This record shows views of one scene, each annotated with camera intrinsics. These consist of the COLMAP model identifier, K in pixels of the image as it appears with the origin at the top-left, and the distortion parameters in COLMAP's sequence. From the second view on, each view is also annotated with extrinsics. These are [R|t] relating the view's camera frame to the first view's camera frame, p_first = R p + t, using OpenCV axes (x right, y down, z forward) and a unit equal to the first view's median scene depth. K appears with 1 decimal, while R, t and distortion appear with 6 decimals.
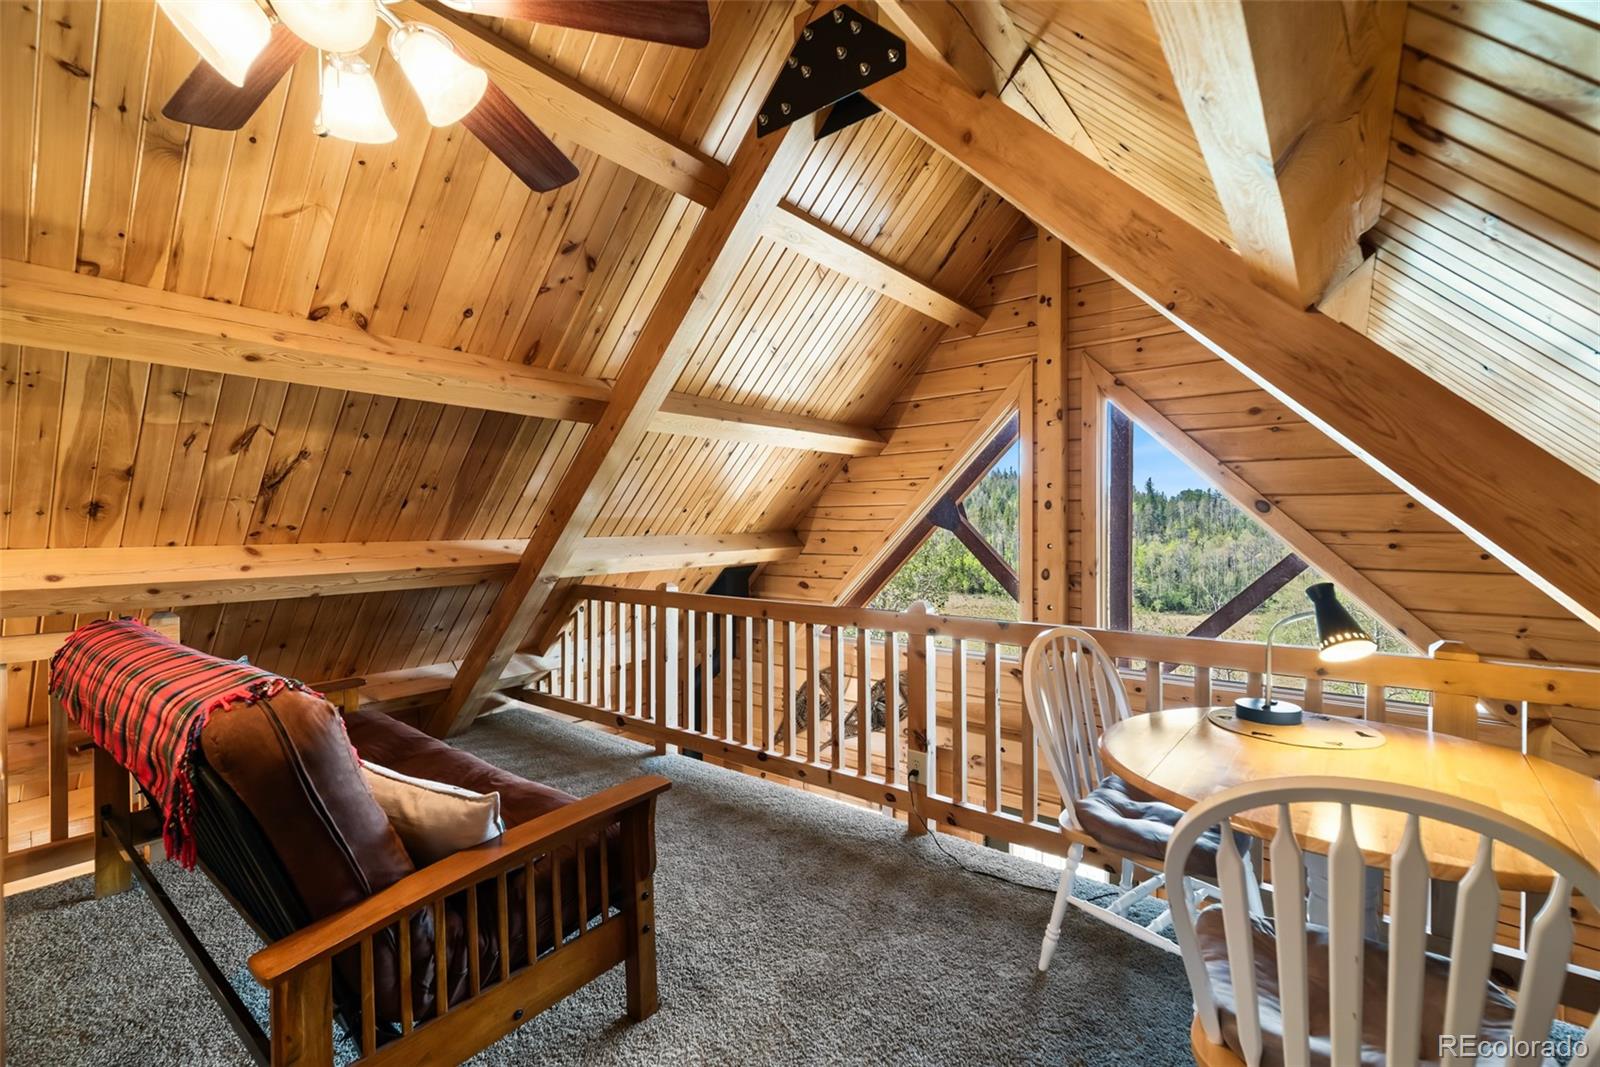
lens RADIAL K [[691.6, 0, 798.7], [0, 691.6, 526.2], [0, 0, 1]] dist [0.007384, 0.000463]
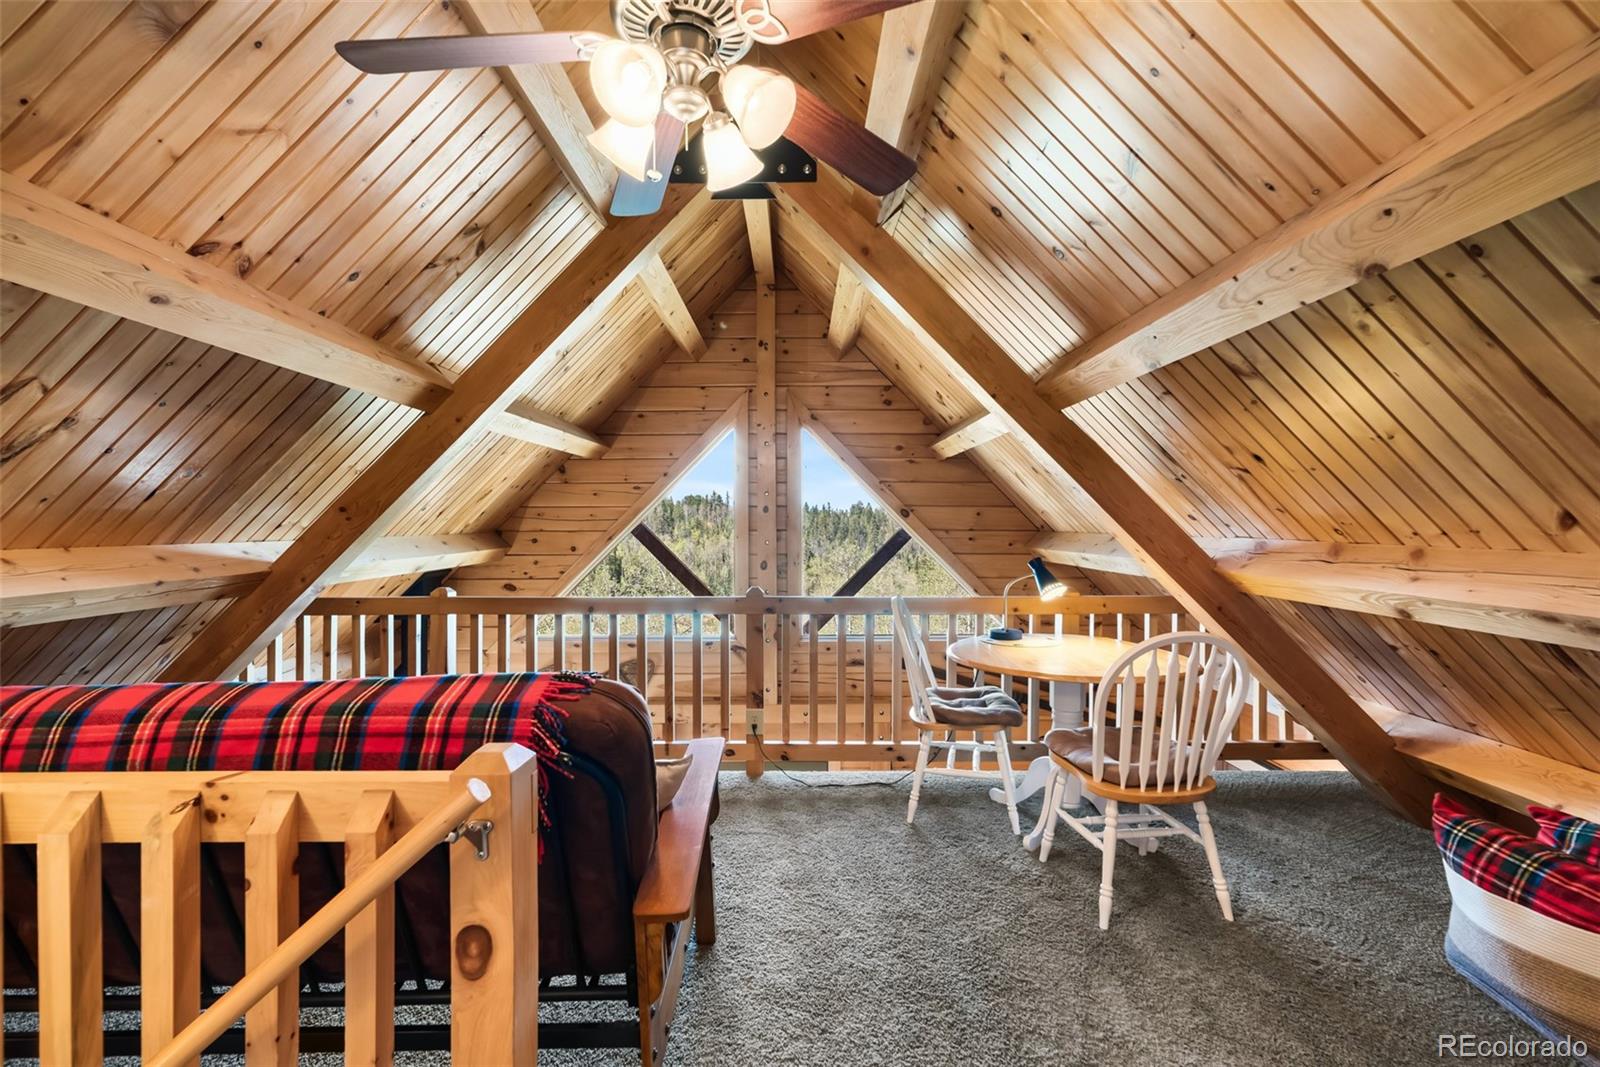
lens RADIAL K [[691.6, 0, 798.7], [0, 691.6, 526.2], [0, 0, 1]] dist [0.007384, 0.000463]
pose [[0.781877, 0.001329, 0.623431, -0.366342], [-0.000501, 0.999999, -0.001504, 0.001377], [-0.623432, 0.000864, 0.781877, -0.008177]]
